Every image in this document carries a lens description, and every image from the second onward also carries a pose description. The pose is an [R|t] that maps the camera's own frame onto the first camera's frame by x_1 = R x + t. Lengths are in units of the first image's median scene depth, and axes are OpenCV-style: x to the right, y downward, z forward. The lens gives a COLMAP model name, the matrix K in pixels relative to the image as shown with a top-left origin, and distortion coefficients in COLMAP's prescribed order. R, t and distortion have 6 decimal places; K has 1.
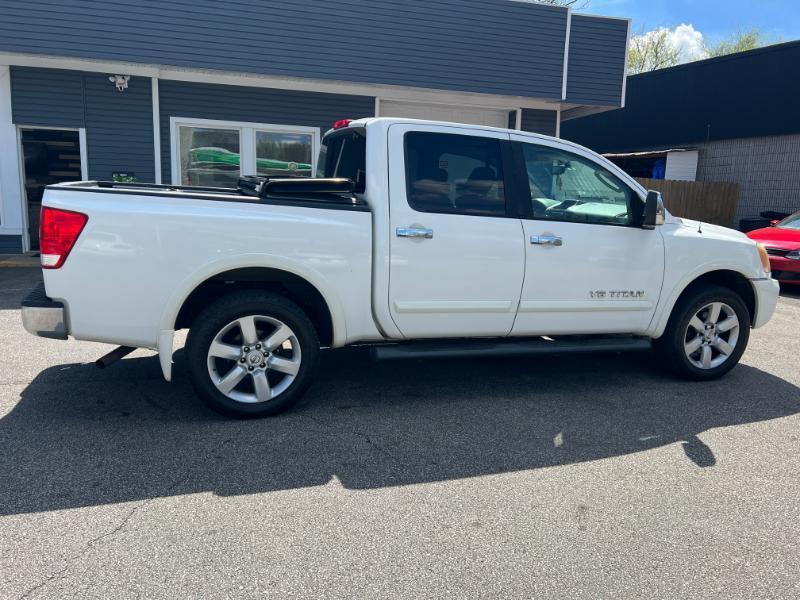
lens RADIAL K [[602.4, 0, 406.6], [0, 602.4, 286.0], [0, 0, 1]] dist [0.054768, -0.066971]
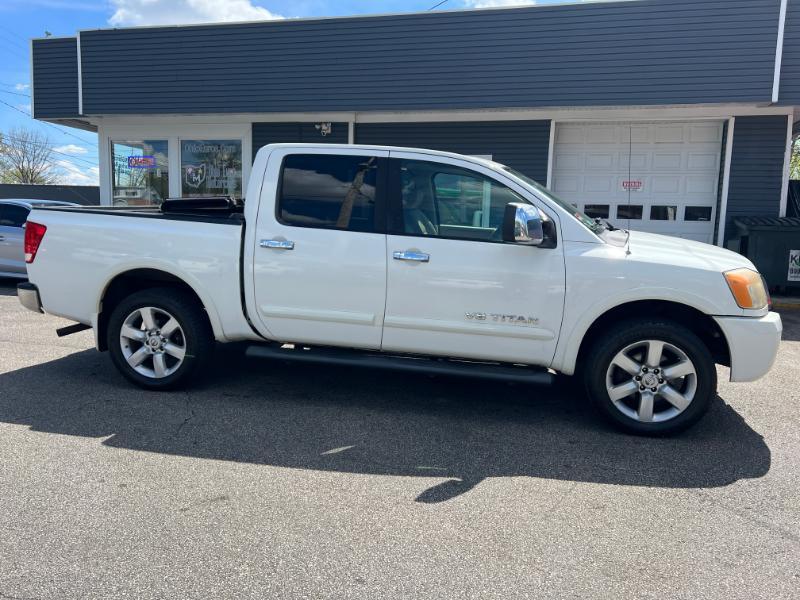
lens RADIAL K [[606.0, 0, 411.6], [0, 606.0, 289.0], [0, 0, 1]] dist [0.062217, -0.077350]
pose [[0.860835, 0.049920, -0.506429, 0.788575], [-0.072826, 0.997018, -0.025511, 0.003327], [0.503645, 0.058841, 0.861904, 0.160738]]
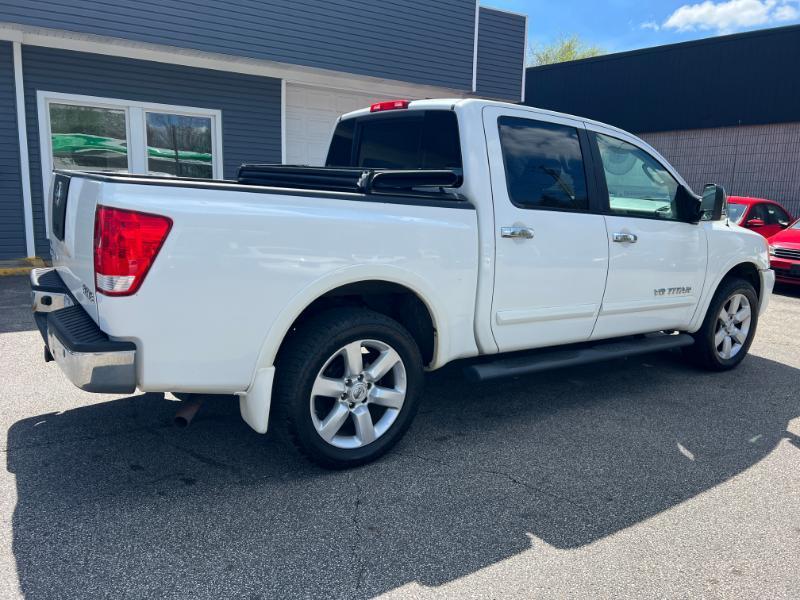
lens RADIAL K [[602.4, 0, 406.6], [0, 602.4, 286.0], [0, 0, 1]] dist [0.054768, -0.066971]
pose [[0.963135, -0.040960, 0.265881, -0.371820], [0.037138, 0.999122, 0.019386, -0.033335], [-0.266442, -0.008797, 0.963811, 0.195554]]
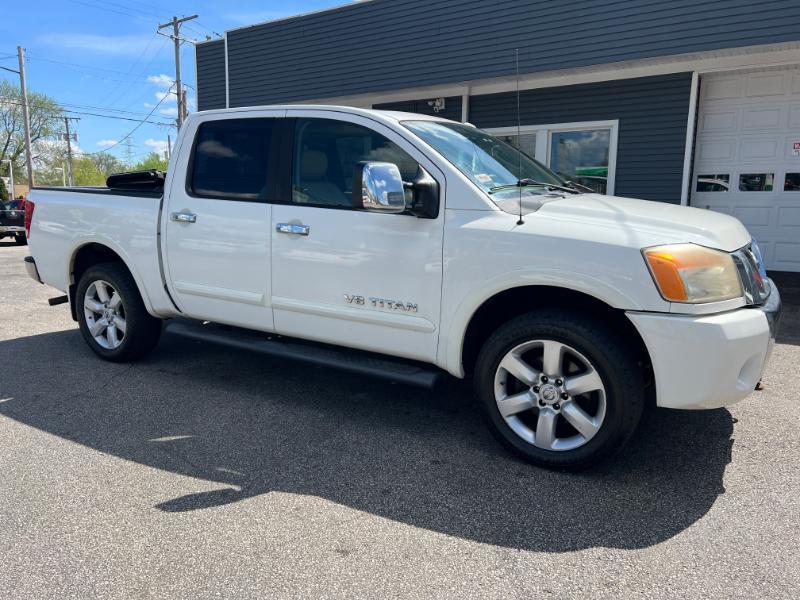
lens RADIAL K [[605.6, 0, 406.2], [0, 605.6, 295.7], [0, 0, 1]] dist [0.057496, -0.069875]
pose [[0.623505, 0.093114, -0.776255, 1.088556], [-0.100034, 0.994223, 0.038910, -0.033008], [0.775393, 0.053391, 0.629218, 0.627484]]
